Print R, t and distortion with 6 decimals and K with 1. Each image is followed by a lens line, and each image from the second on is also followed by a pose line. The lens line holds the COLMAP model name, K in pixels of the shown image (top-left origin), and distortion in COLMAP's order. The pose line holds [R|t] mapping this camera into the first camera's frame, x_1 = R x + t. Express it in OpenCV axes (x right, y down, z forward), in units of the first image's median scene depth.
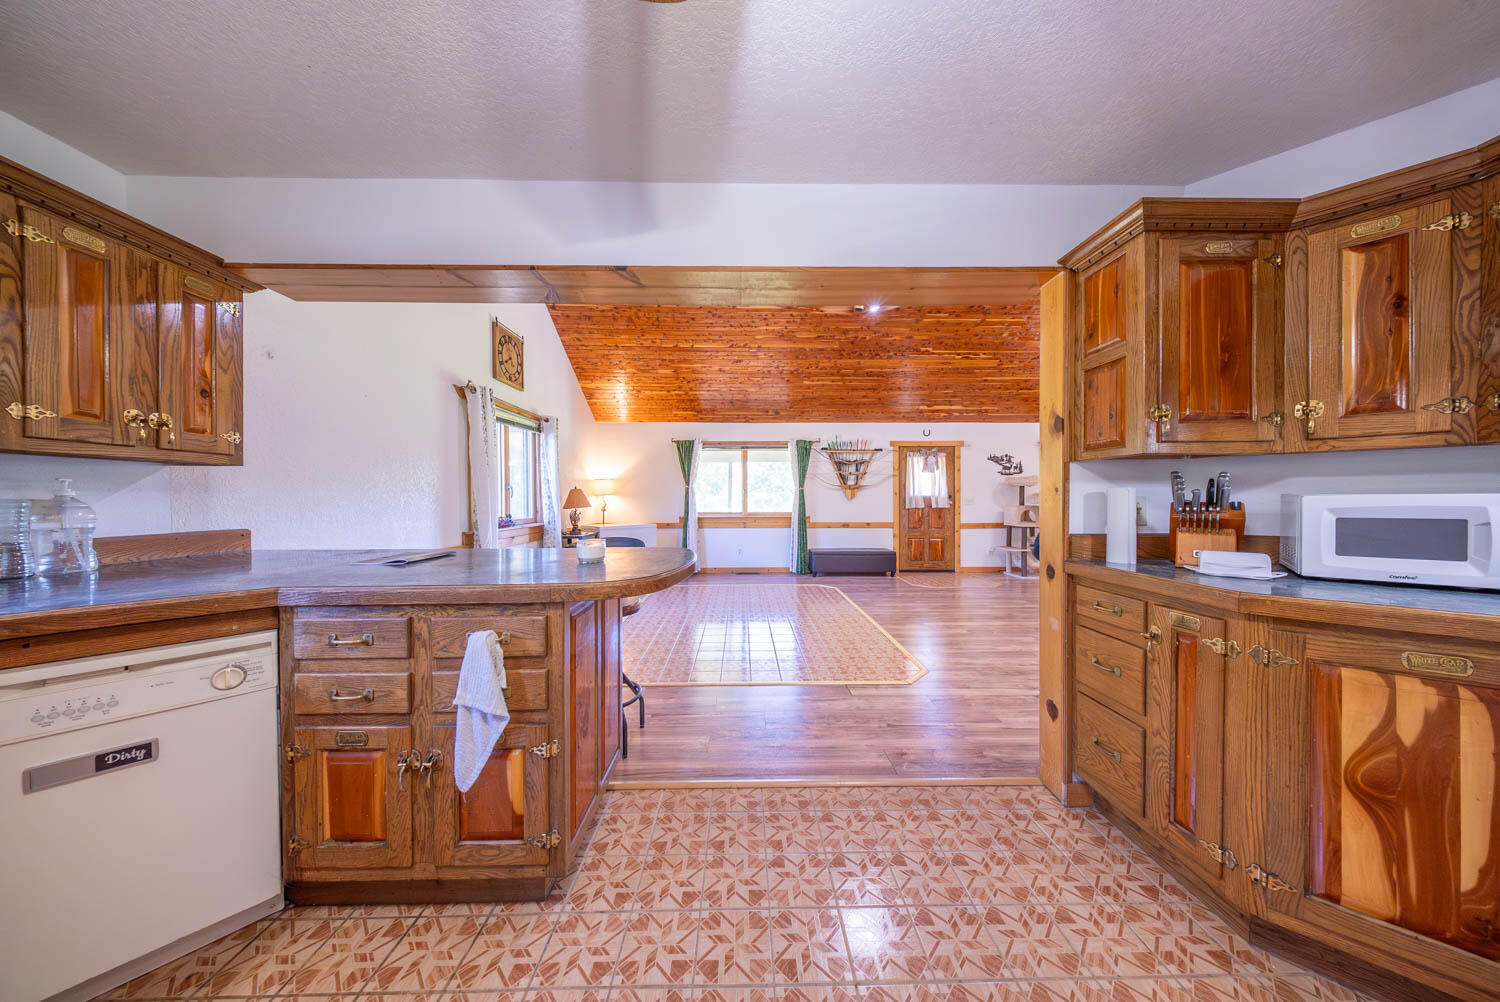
lens RADIAL K [[441.5, 0, 746.9], [0, 441.5, 503.3], [0, 0, 1]] dist [0.004469, -0.002224]
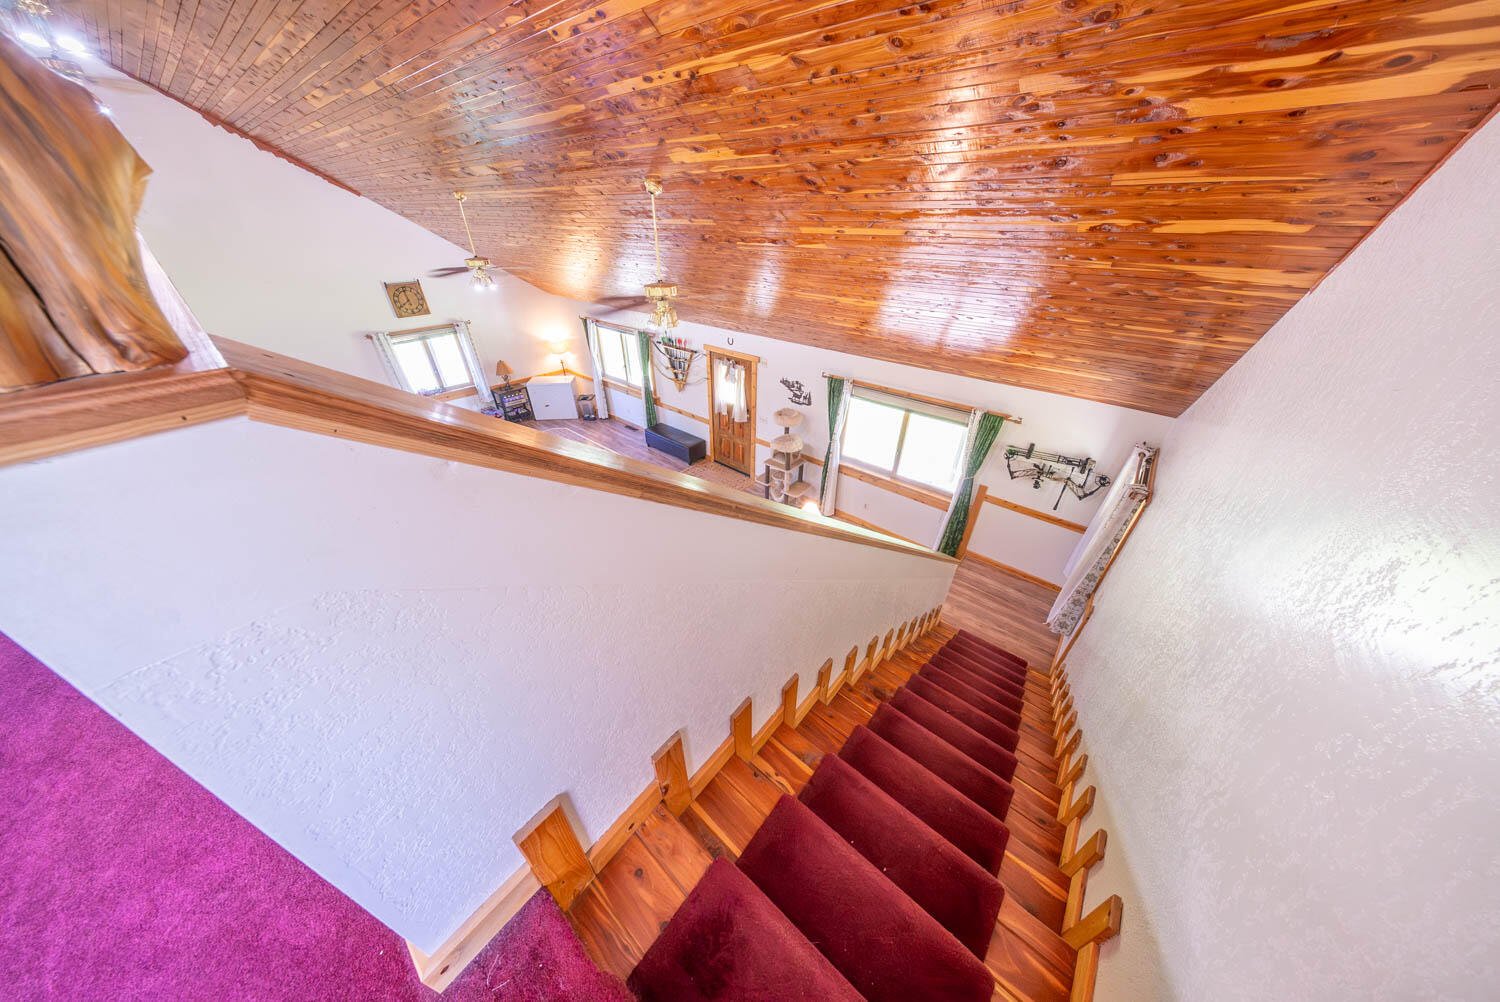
lens RADIAL K [[441.5, 0, 752.6], [0, 441.5, 500.6], [0, 0, 1]] dist [0.004469, -0.002224]
pose [[0.753442, 0.362781, -0.548375, 4.640996], [-0.016736, 0.844323, 0.535573, -1.621871], [0.657301, -0.394346, 0.642220, 1.158206]]
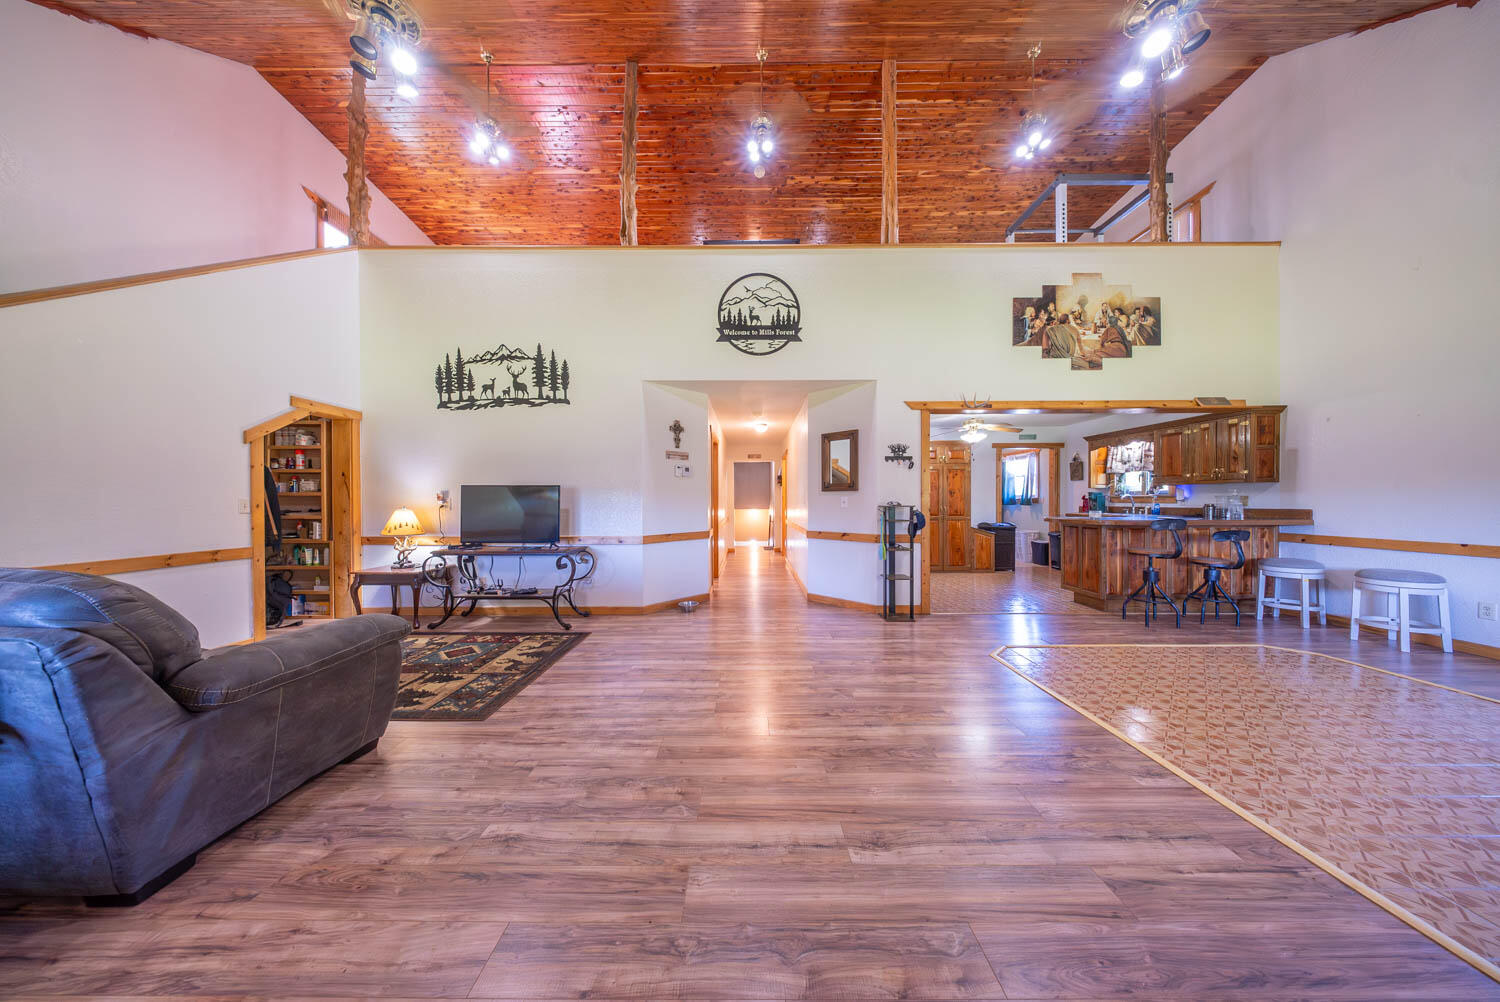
lens RADIAL K [[441.5, 0, 746.3], [0, 441.5, 503.4], [0, 0, 1]] dist [0.004469, -0.002224]
pose [[-0.999732, 0.005395, 0.022507, 1.784422], [0.005808, 0.999816, 0.018302, -0.030004], [-0.022405, 0.018428, -0.999579, 3.804464]]
